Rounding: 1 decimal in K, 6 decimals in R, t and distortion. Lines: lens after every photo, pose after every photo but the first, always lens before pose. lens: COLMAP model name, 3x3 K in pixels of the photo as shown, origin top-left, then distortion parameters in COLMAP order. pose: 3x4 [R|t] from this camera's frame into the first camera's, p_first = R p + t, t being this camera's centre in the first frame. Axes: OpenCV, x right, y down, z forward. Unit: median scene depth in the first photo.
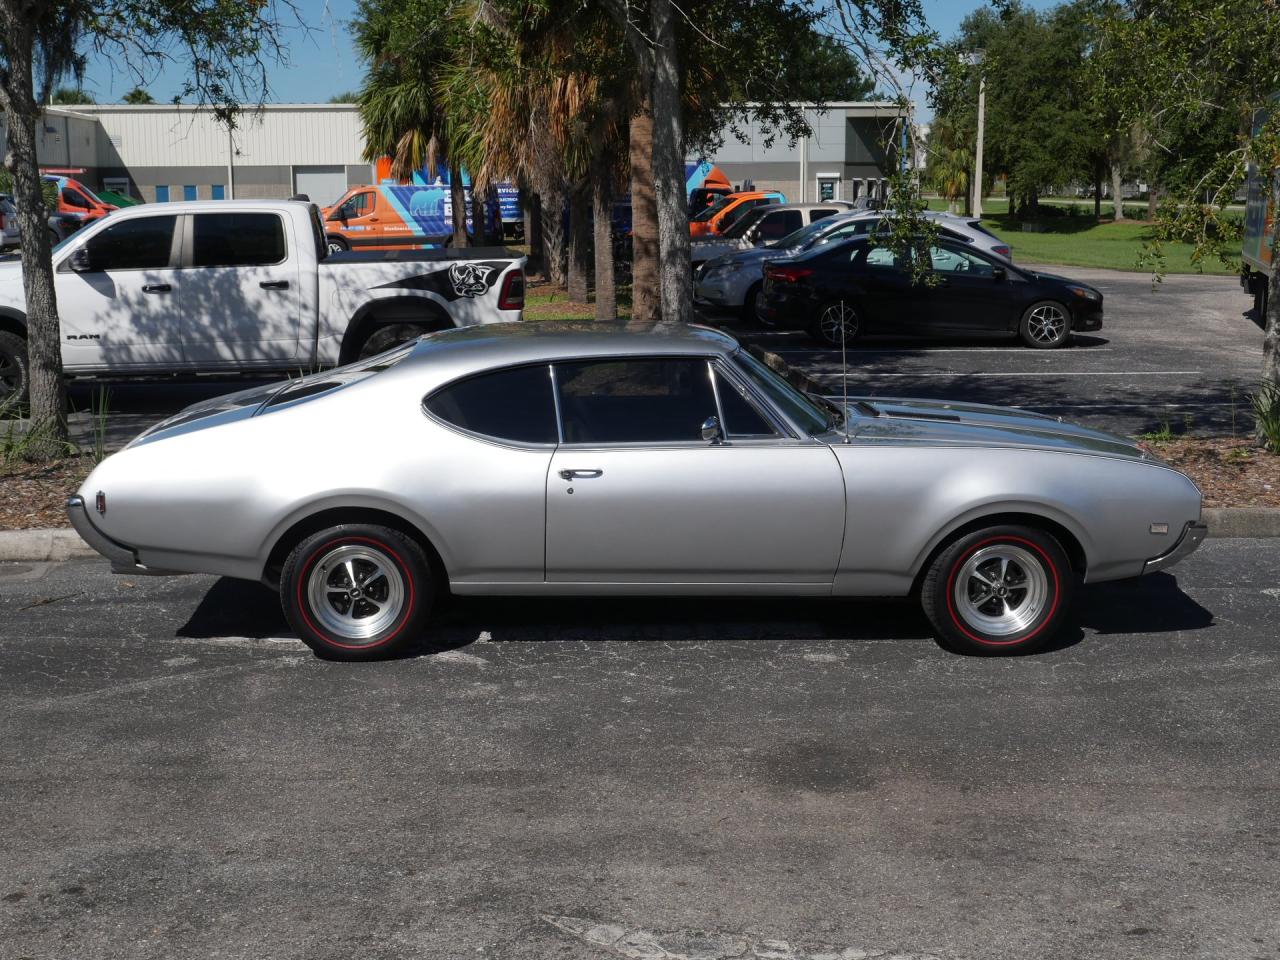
lens RADIAL K [[1725.0, 0, 640.0], [0, 1725.0, 480.0], [0, 0, 1]] dist [-0.013666, 0.004897]
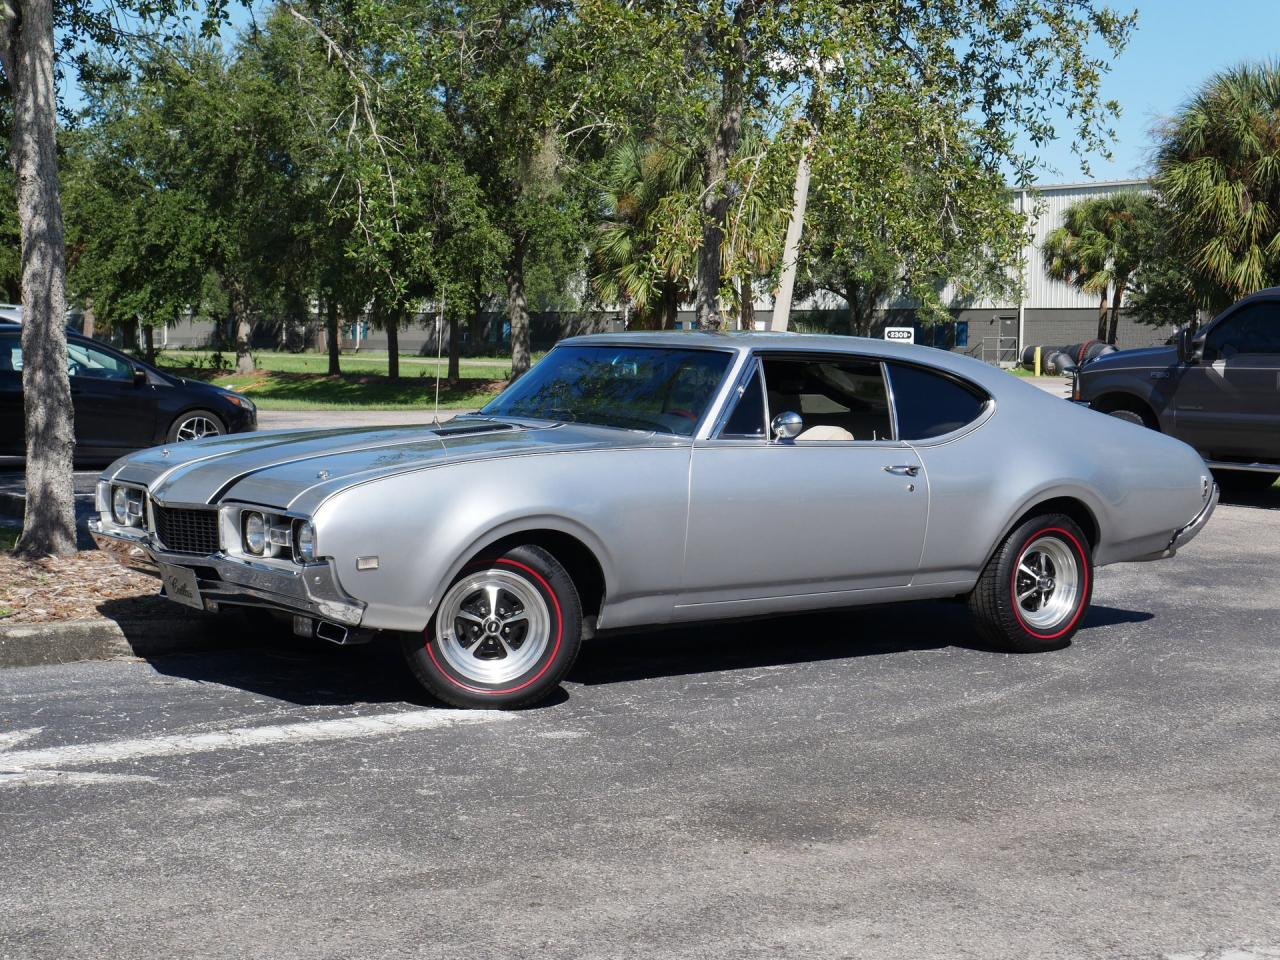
lens RADIAL K [[2146.2, 0, 640.0], [0, 2146.2, 480.0], [0, 0, 1]] dist [-0.009618, 0.102183]
pose [[0.839053, -0.019184, 0.543711, -0.421500], [0.075310, 0.993852, -0.081152, 0.077279], [-0.538812, 0.109038, 0.835340, 0.183927]]
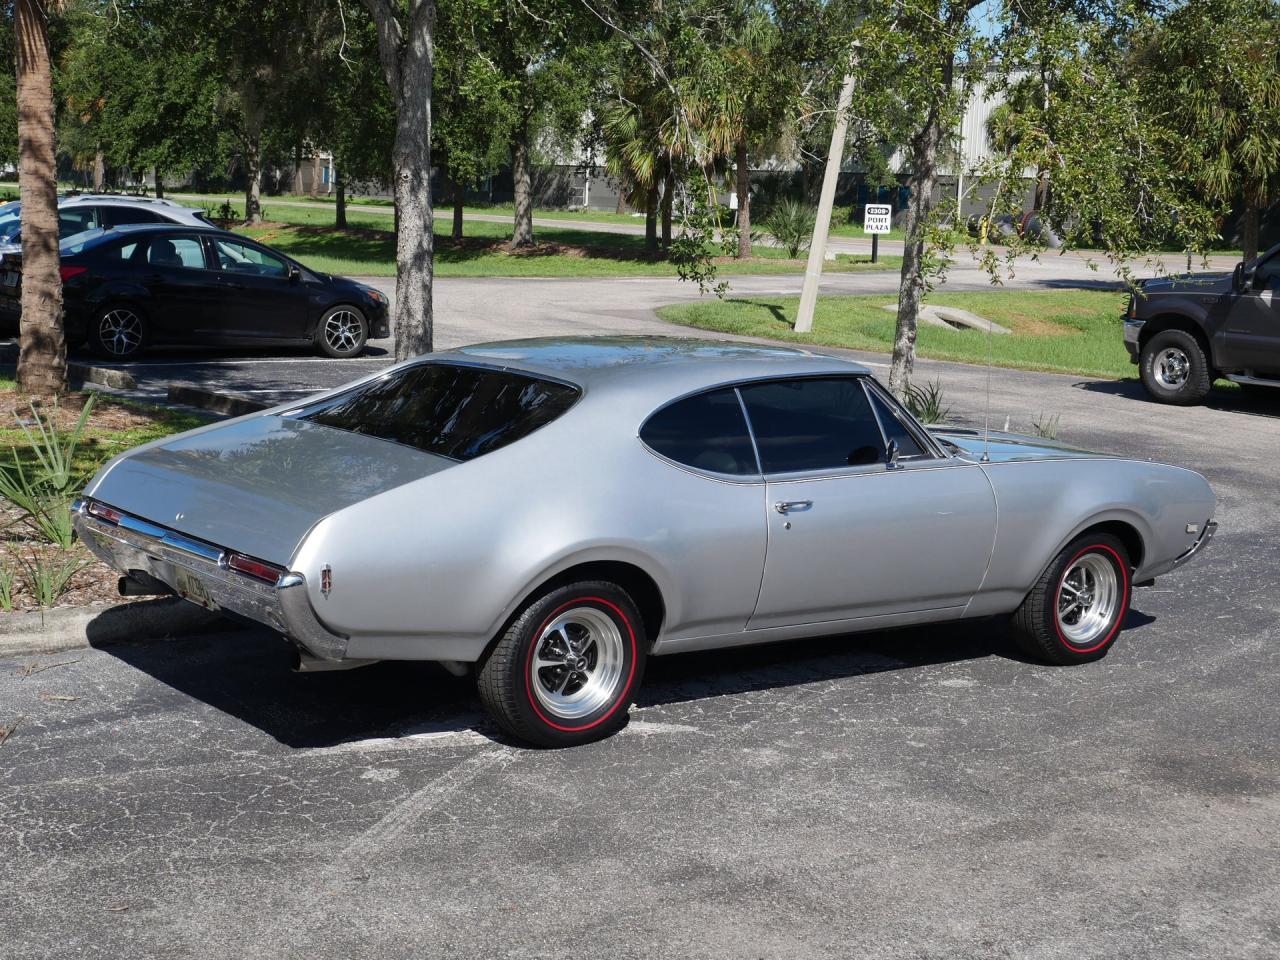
lens RADIAL K [[2000.3, 0, 640.0], [0, 2000.3, 480.0], [0, 0, 1]] dist [-0.000775, -0.066800]
pose [[0.817962, -0.048555, 0.573219, -0.745851], [0.056021, 0.998419, 0.004631, -0.028838], [-0.572538, 0.028325, 0.819389, 0.194743]]
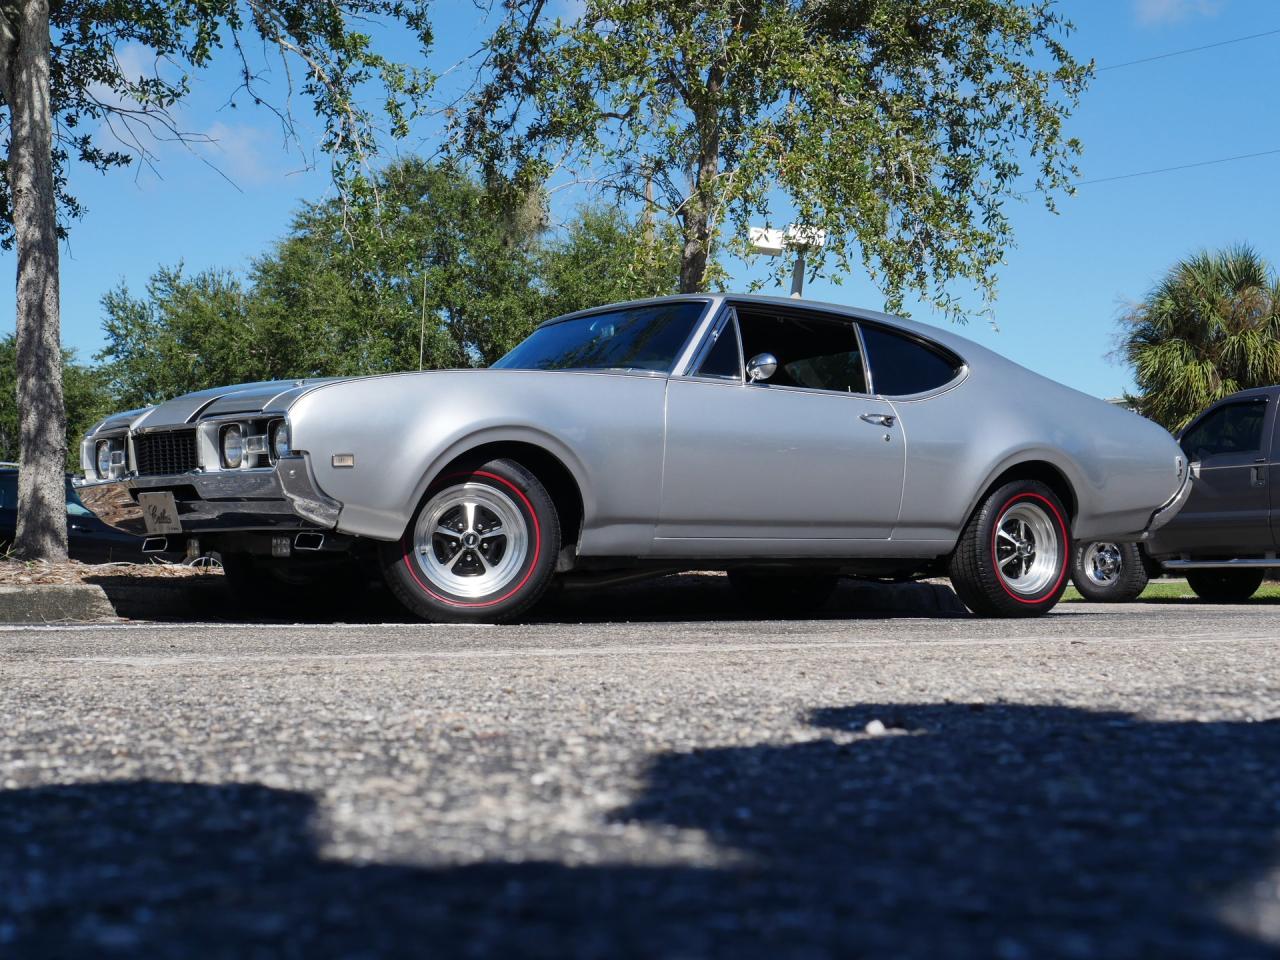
lens RADIAL K [[2063.5, 0, 640.0], [0, 2063.5, 480.0], [0, 0, 1]] dist [0.002451, -0.048136]
pose [[0.840445, 0.026949, 0.541226, -0.388324], [0.096773, 0.975243, -0.198835, 0.248257], [-0.533185, 0.219486, 0.817031, 0.234493]]
